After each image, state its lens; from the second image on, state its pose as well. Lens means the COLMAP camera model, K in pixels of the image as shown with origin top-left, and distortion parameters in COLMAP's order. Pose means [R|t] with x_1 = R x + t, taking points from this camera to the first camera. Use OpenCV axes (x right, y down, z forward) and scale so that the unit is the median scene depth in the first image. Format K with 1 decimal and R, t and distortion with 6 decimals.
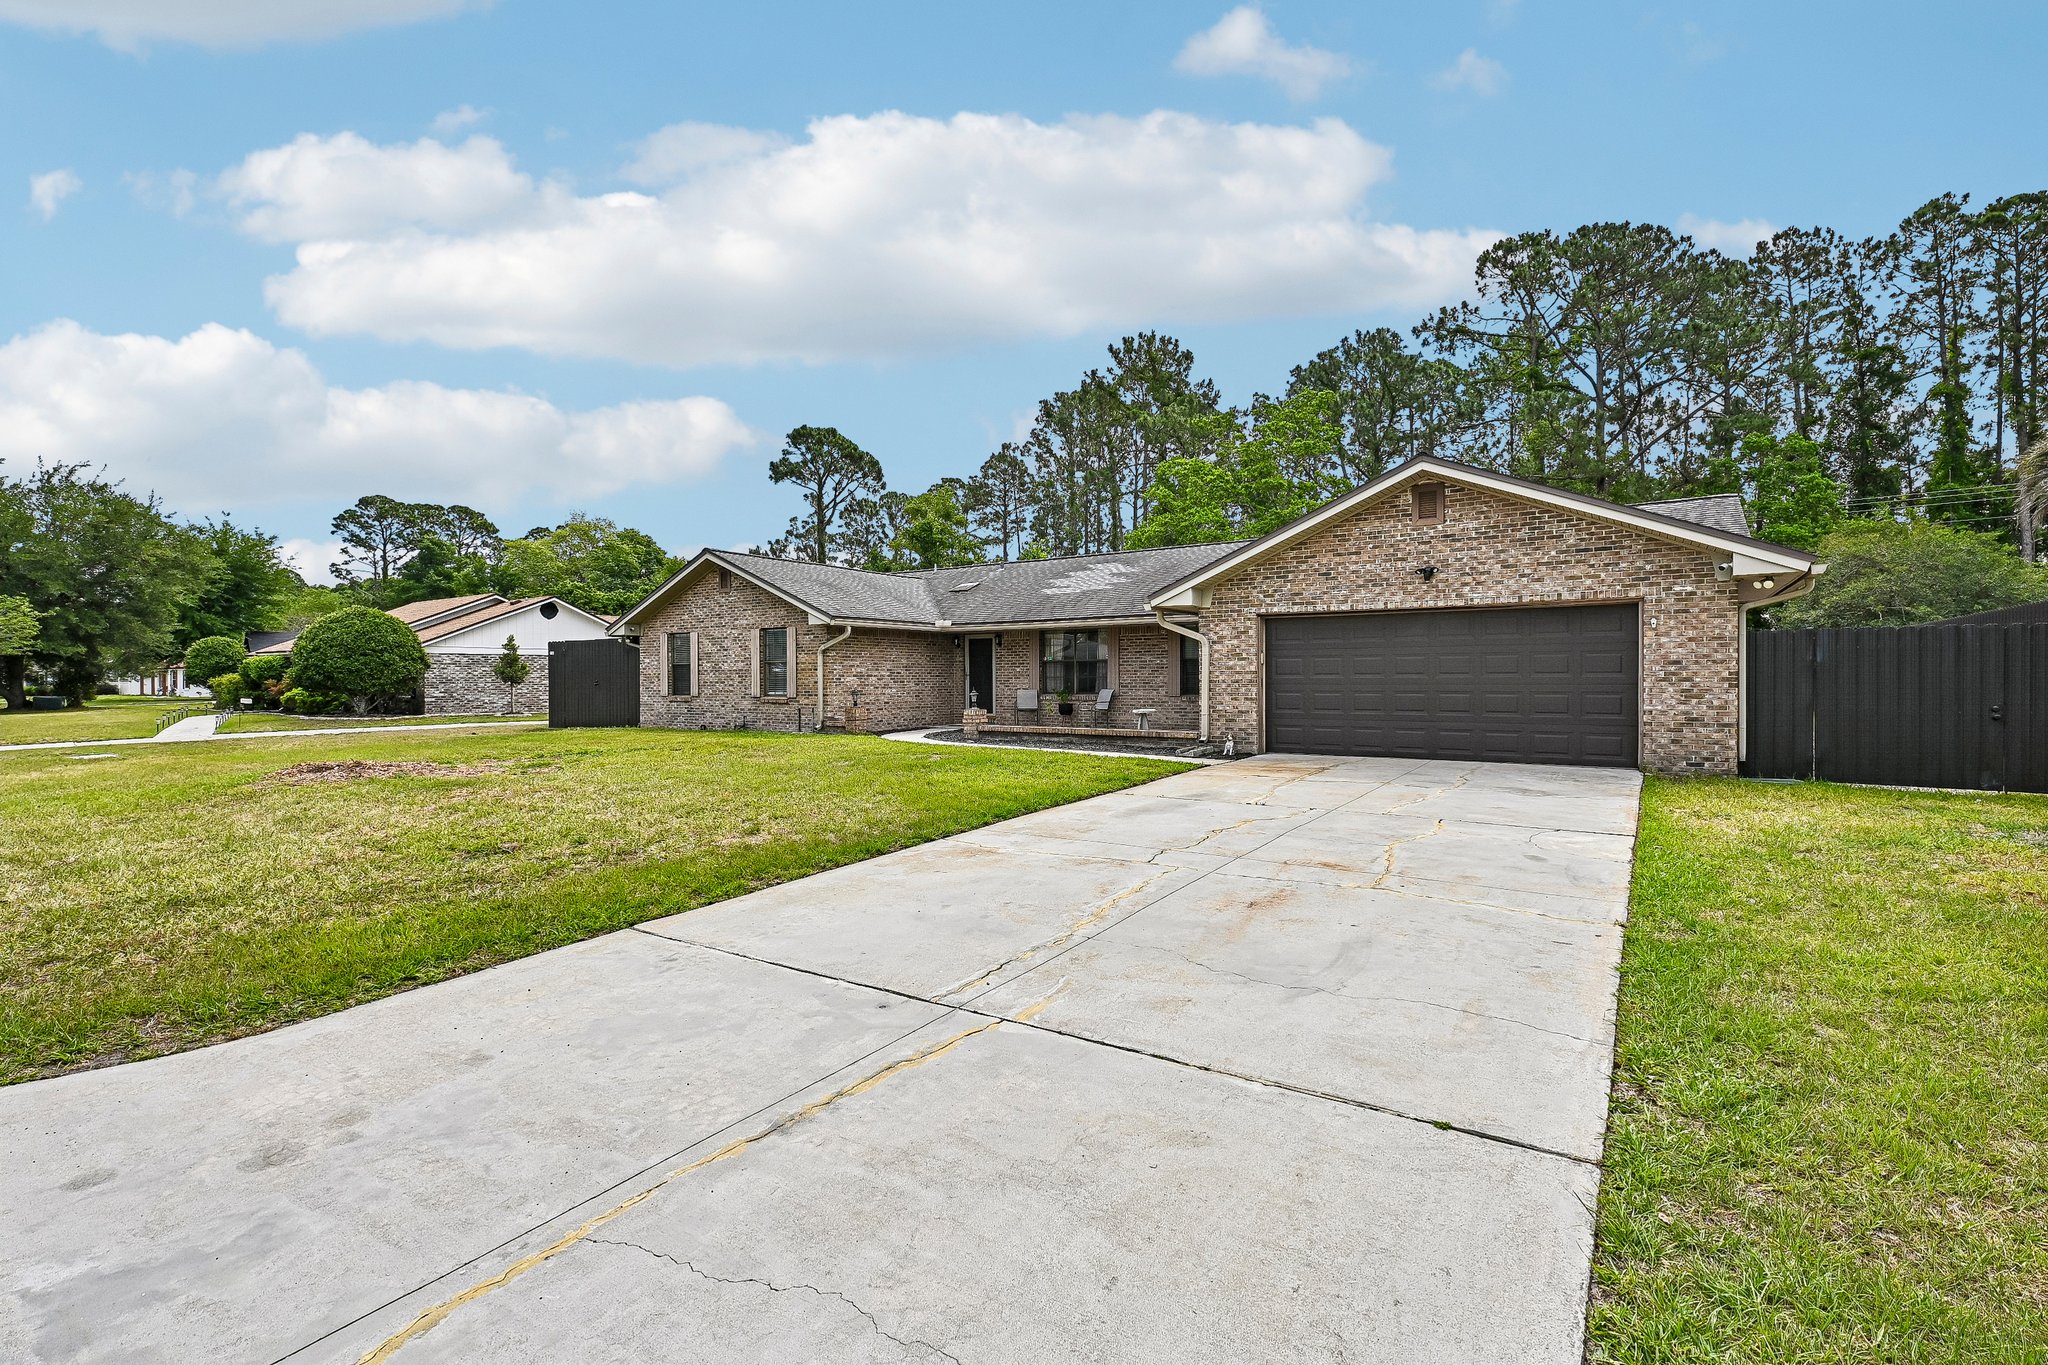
lens RADIAL K [[924.8, 0, 1023.7], [0, 924.8, 688.5], [0, 0, 1]] dist [0.001370, -0.002056]
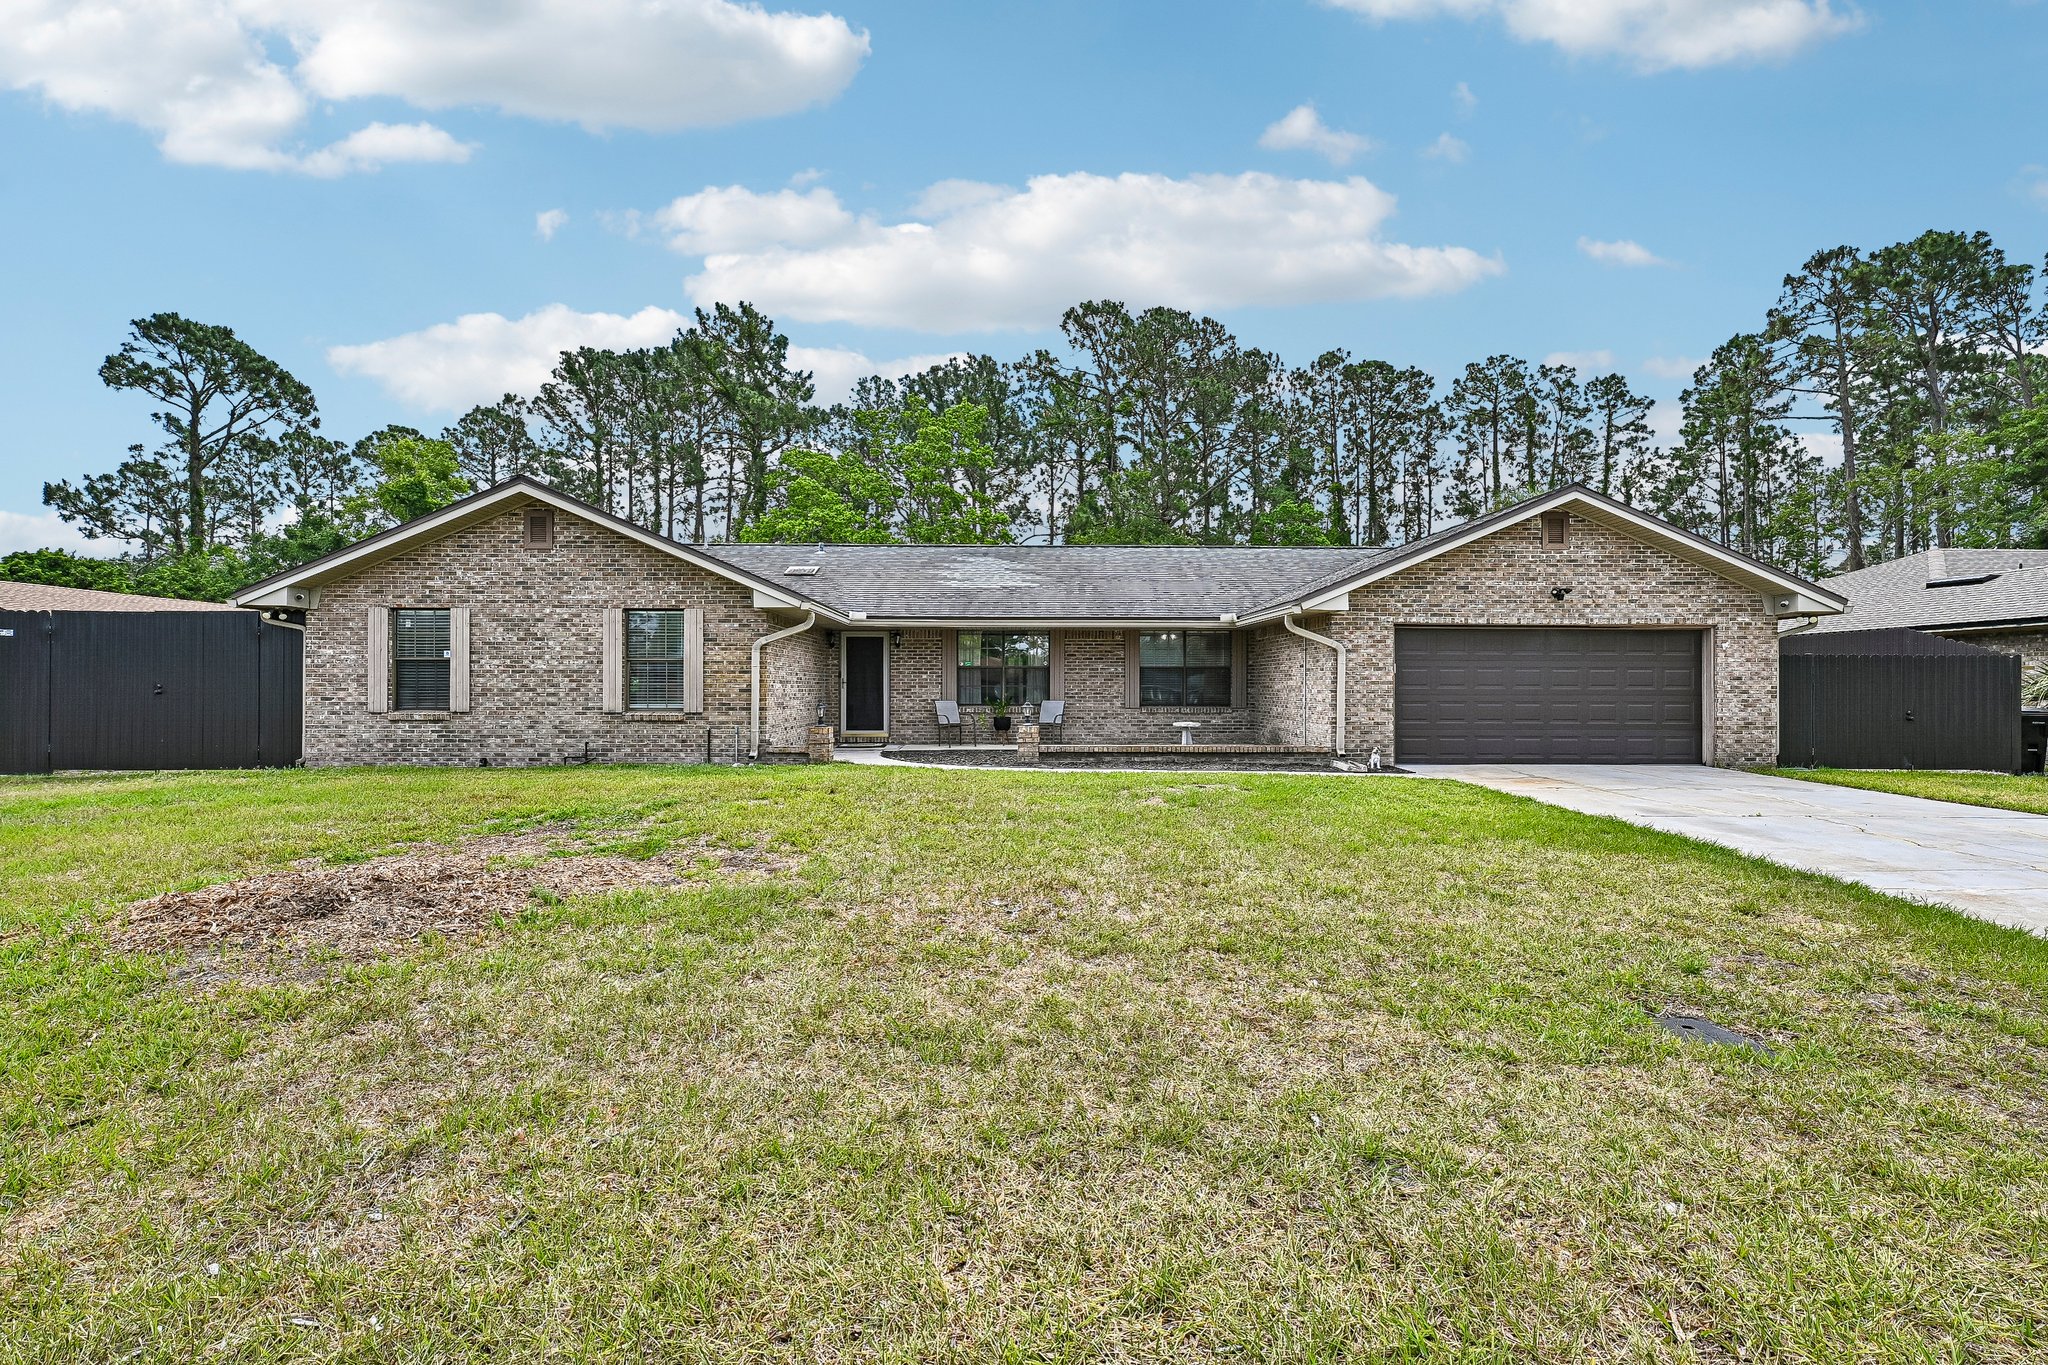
lens RADIAL K [[924.8, 0, 1030.6], [0, 924.8, 678.1], [0, 0, 1]] dist [0.001370, -0.002056]
pose [[0.810893, 0.012819, 0.585054, -0.432306], [0.000080, 0.999758, -0.022016, -0.000600], [-0.585195, 0.017899, 0.810695, 0.294754]]
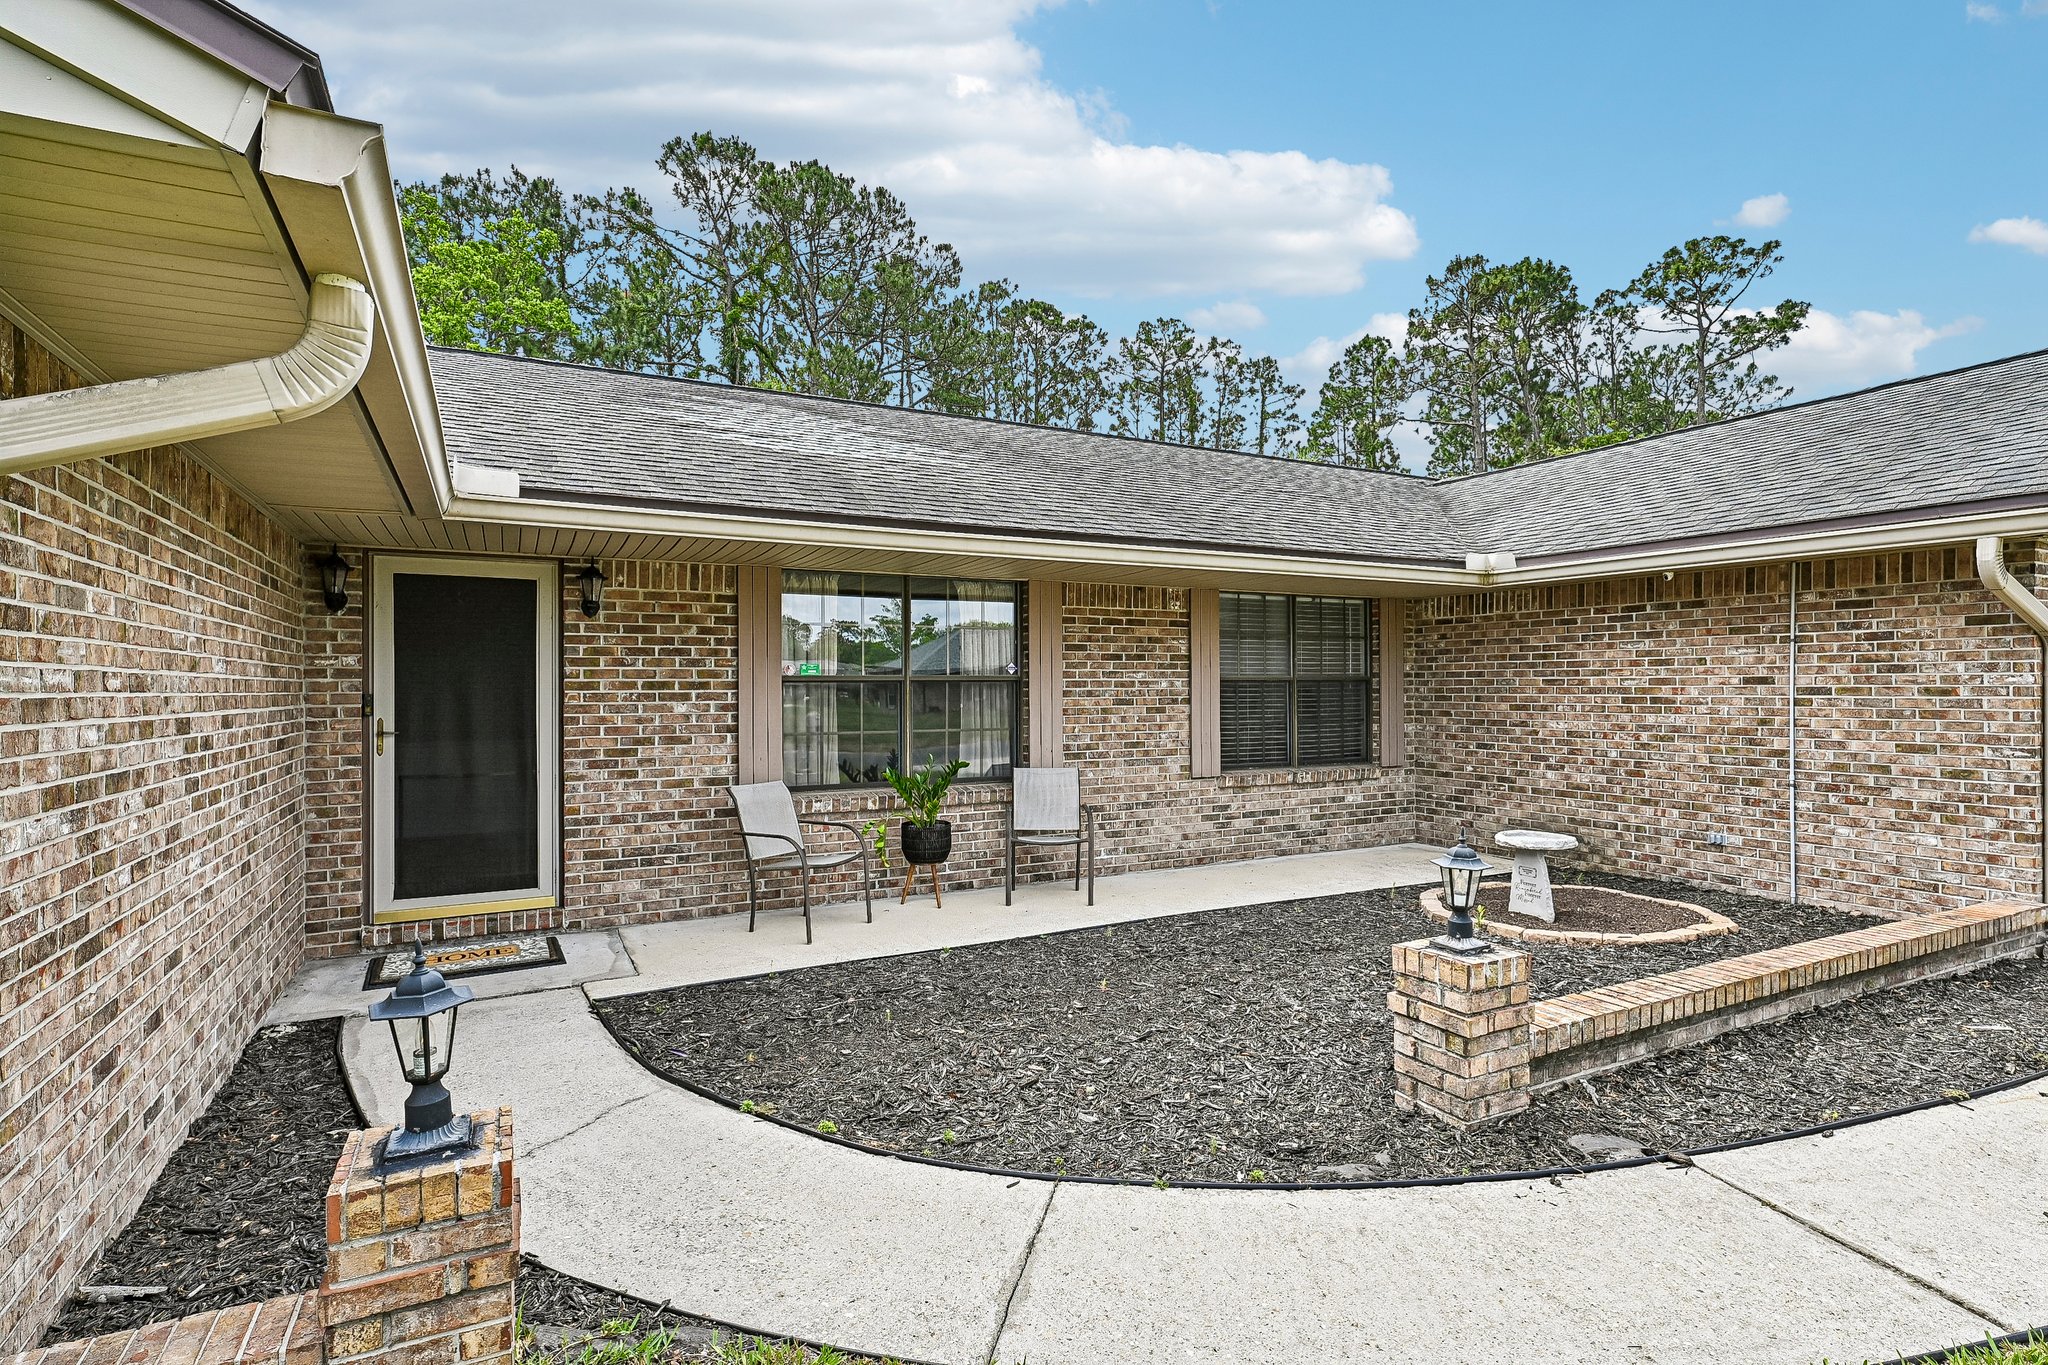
lens RADIAL K [[1018.7, 0, 1031.1], [0, 1018.7, 679.4], [0, 0, 1]] dist [-0.003638, -0.000801]
pose [[0.467642, 0.010516, 0.883856, -0.227657], [0.011136, 0.999780, -0.017787, -0.023194], [-0.883848, 0.018161, 0.467421, 0.817755]]
